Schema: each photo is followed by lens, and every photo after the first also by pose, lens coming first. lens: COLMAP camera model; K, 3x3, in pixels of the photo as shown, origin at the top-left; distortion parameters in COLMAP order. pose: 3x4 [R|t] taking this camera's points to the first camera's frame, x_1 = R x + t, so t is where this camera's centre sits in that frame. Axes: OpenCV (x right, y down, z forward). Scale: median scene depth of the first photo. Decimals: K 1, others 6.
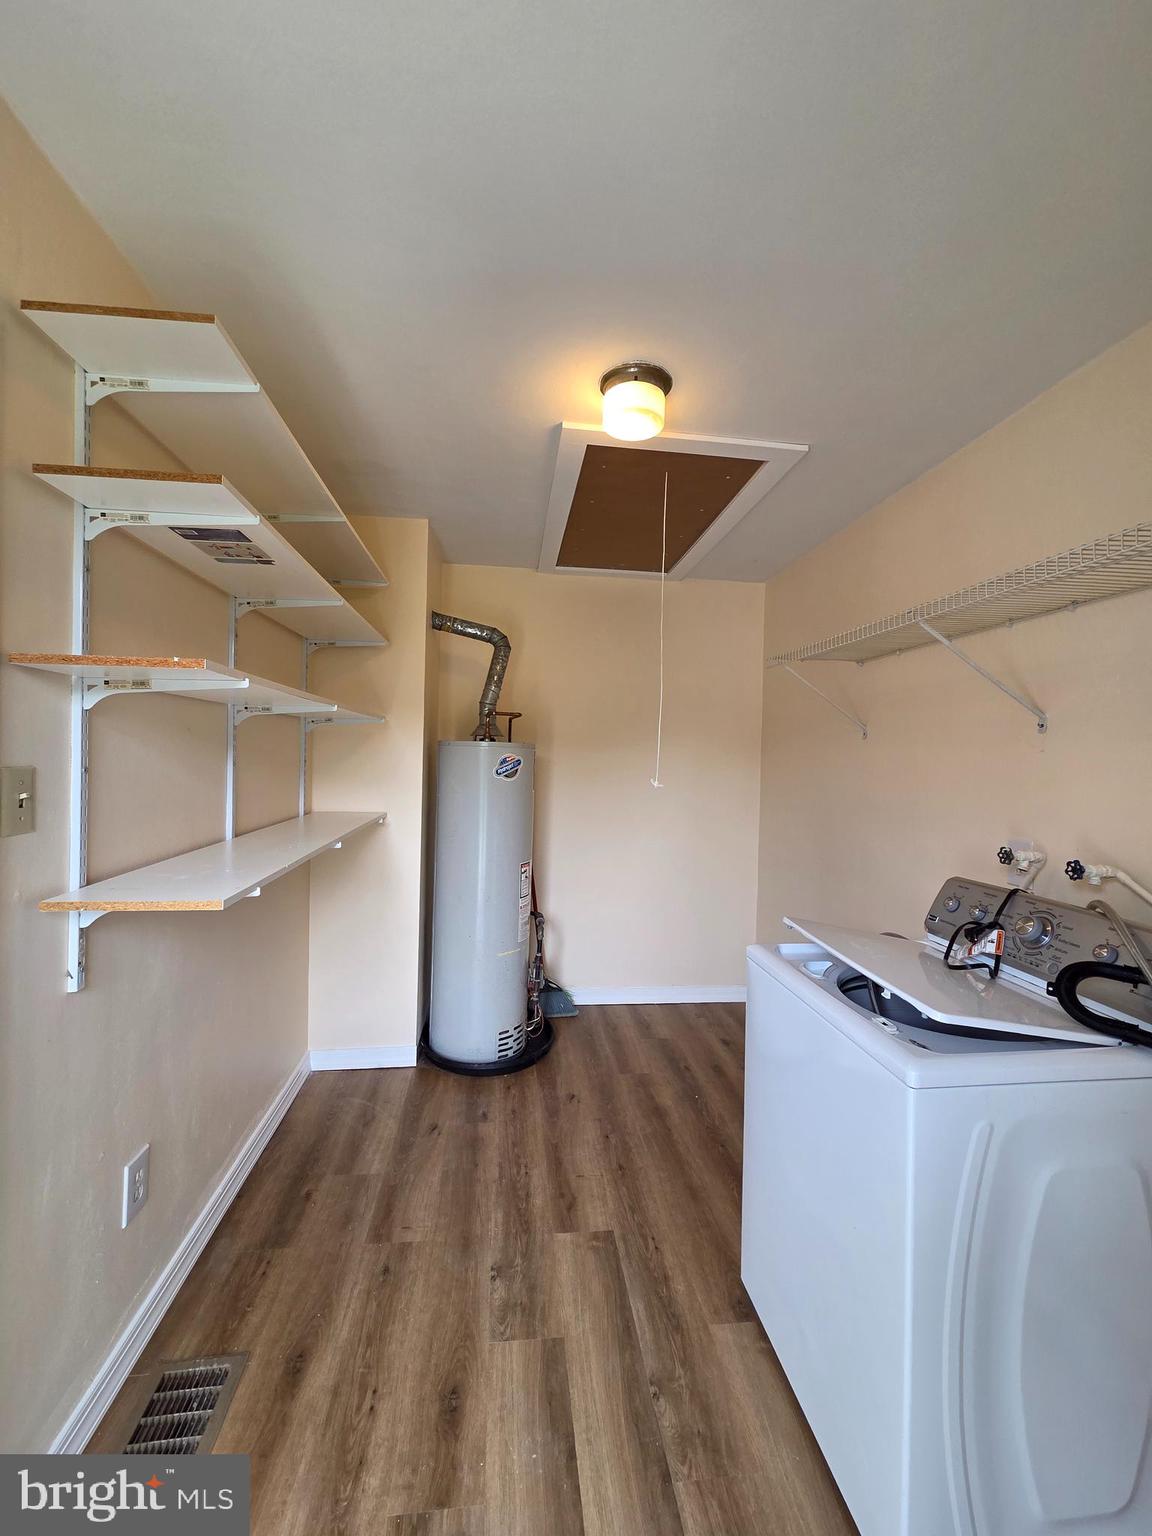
lens RADIAL K [[626.6, 0, 574.2], [0, 626.6, 763.8], [0, 0, 1]] dist [0.000427, -0.001475]
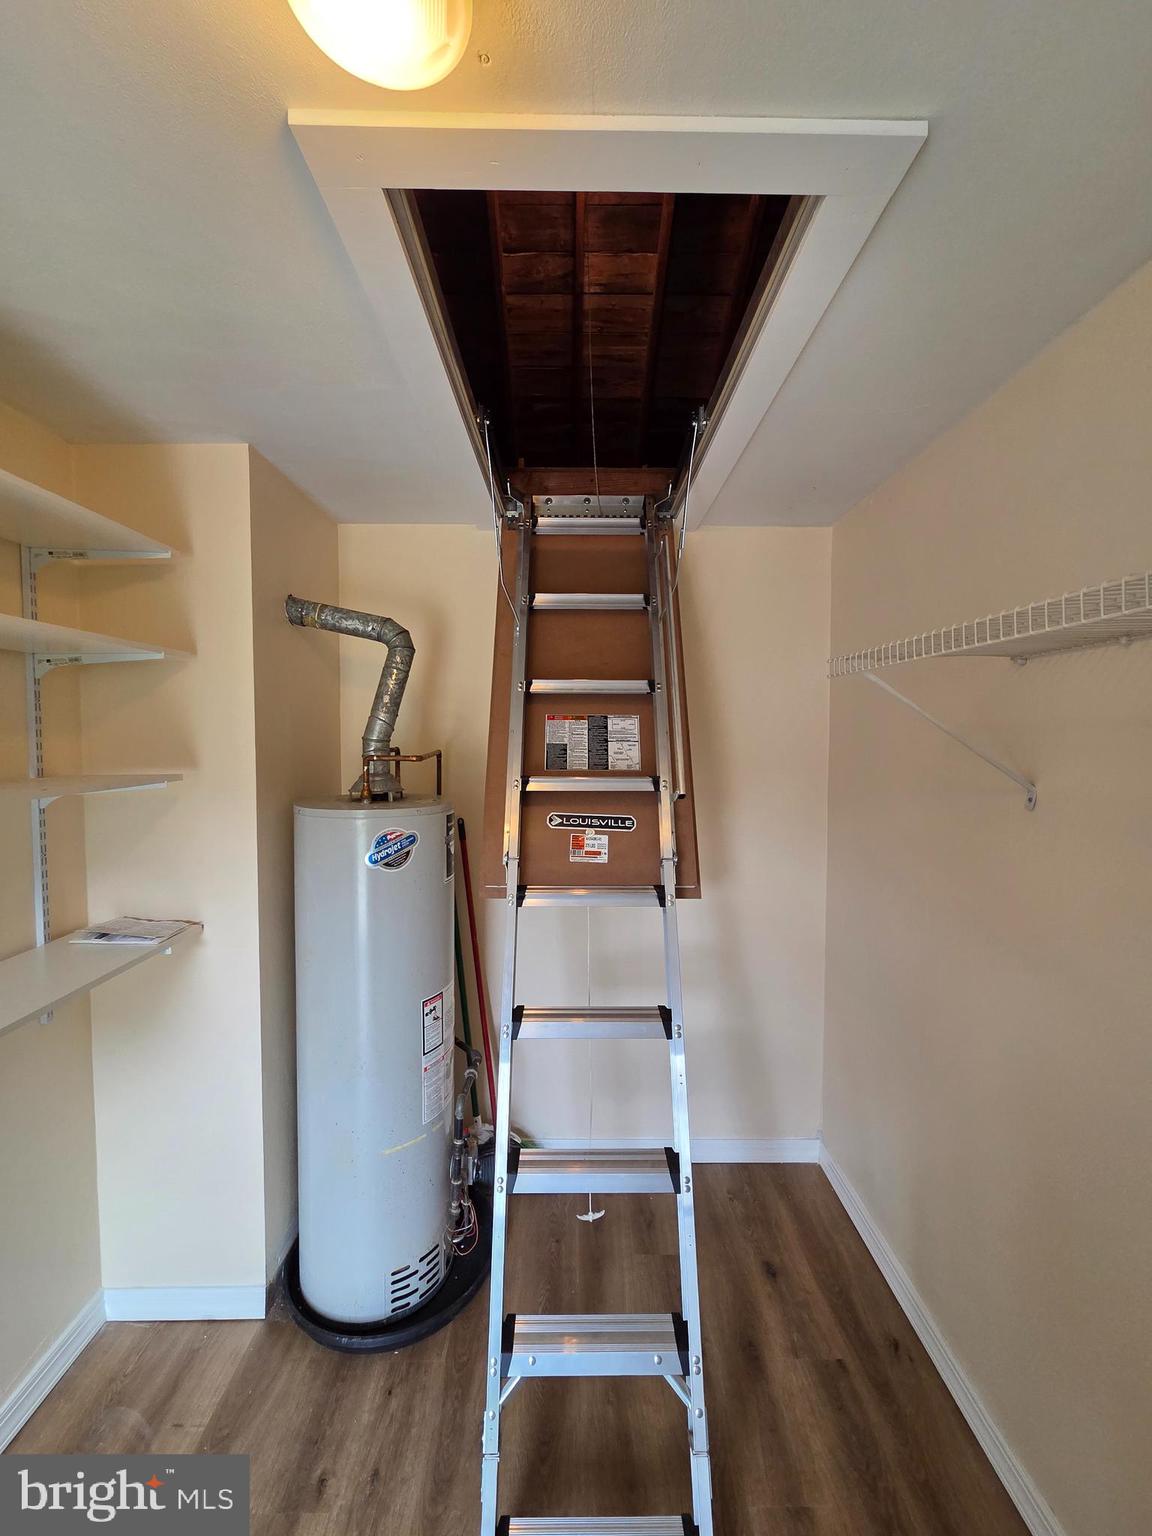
lens RADIAL K [[626.6, 0, 578.2], [0, 626.6, 765.2], [0, 0, 1]] dist [0.000427, -0.001475]
pose [[0.994422, -0.016508, -0.104173, 0.136587], [0.019936, 0.999290, 0.031954, -0.090529], [0.103572, -0.033853, 0.994046, 0.413082]]
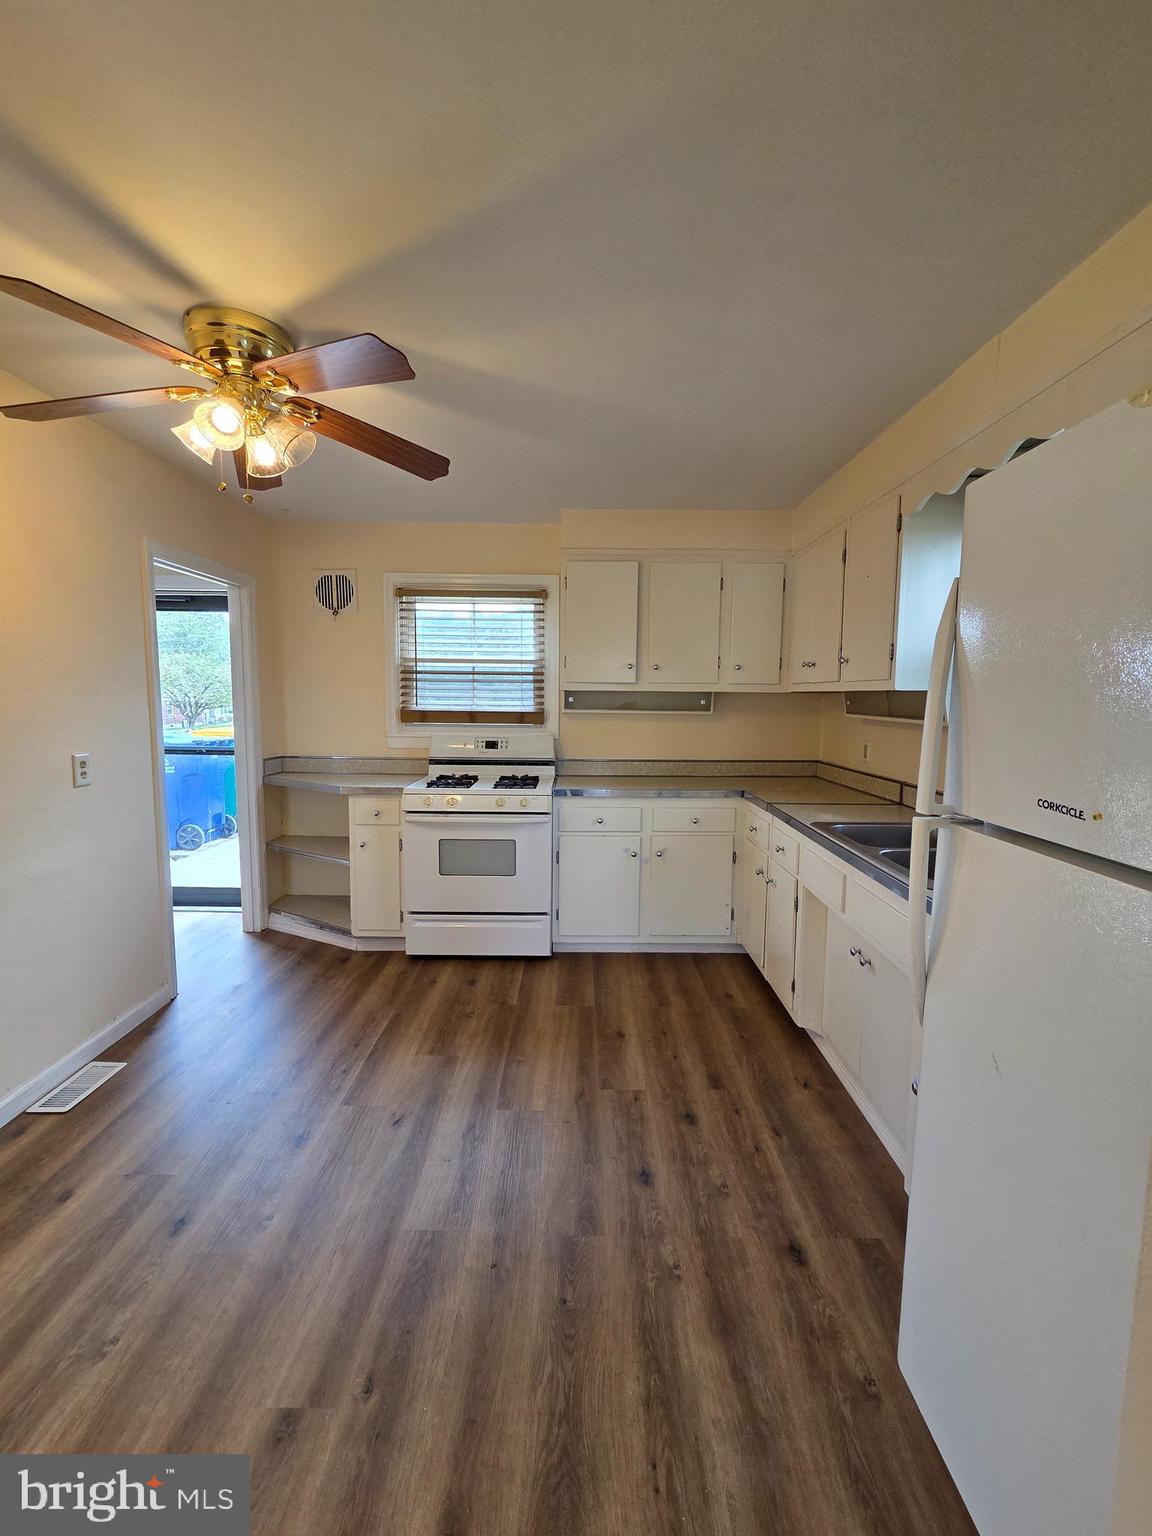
lens RADIAL K [[626.6, 0, 573.7], [0, 626.6, 758.1], [0, 0, 1]] dist [0.000427, -0.001475]
pose [[-0.993408, -0.038956, 0.107810, -0.433709], [-0.027288, 0.993813, 0.107660, -0.001846], [-0.111337, 0.104009, -0.988325, 1.490087]]
